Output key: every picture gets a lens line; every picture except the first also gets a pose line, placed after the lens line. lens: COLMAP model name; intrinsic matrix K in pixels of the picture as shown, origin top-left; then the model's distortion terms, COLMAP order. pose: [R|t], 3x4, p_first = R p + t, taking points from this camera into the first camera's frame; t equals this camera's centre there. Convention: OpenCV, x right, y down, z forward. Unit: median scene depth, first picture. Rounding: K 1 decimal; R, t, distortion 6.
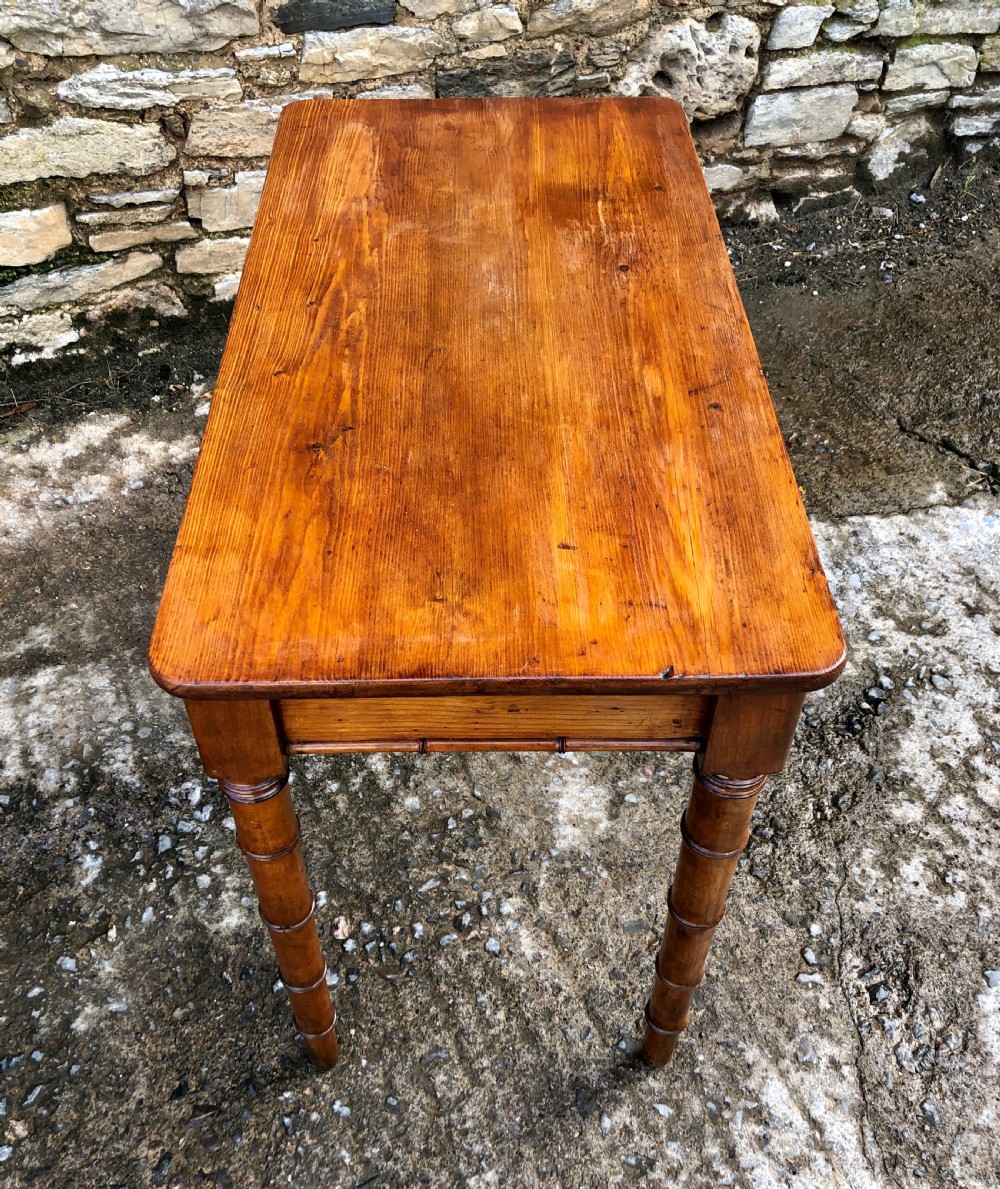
lens RADIAL K [[1138.4, 0, 476.0], [0, 1138.4, 636.2], [0, 0, 1]] dist [-0.000144, 0.034750]
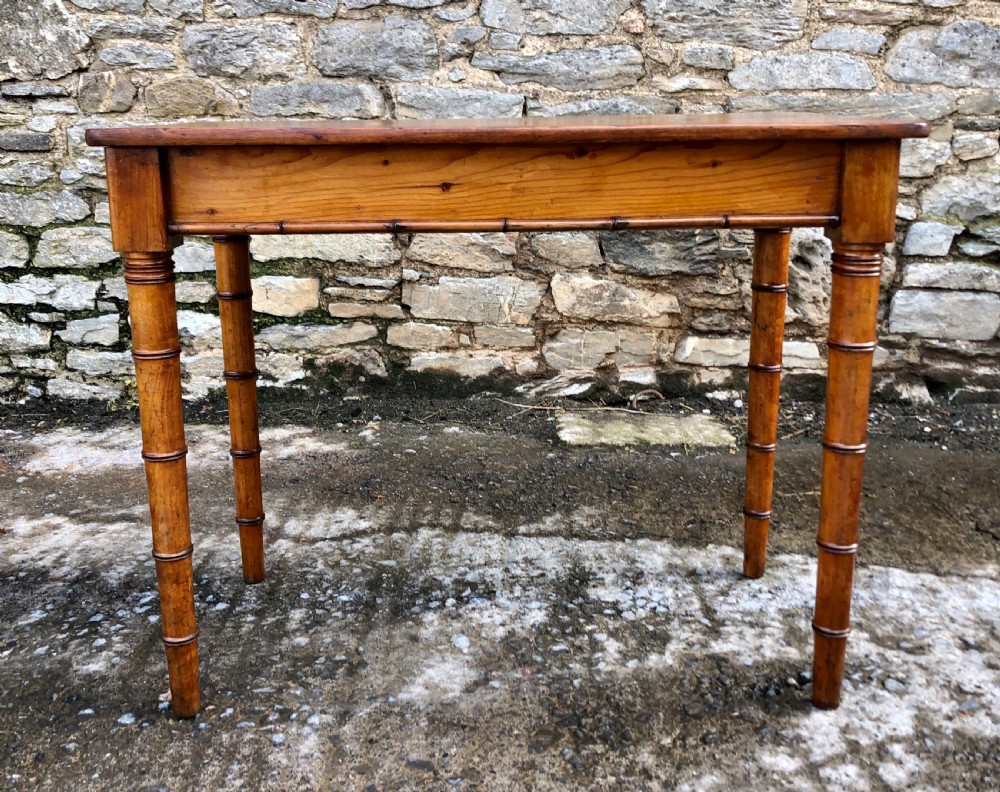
lens RADIAL K [[1036.3, 0, 475.6], [0, 1036.3, 347.3], [0, 0, 1]] dist [0.122164, -0.379893]
pose [[0.909133, 0.087770, -0.407153, 0.353027], [-0.300490, 0.815129, -0.495248, 0.273517], [0.288415, 0.572592, 0.767435, 0.114597]]
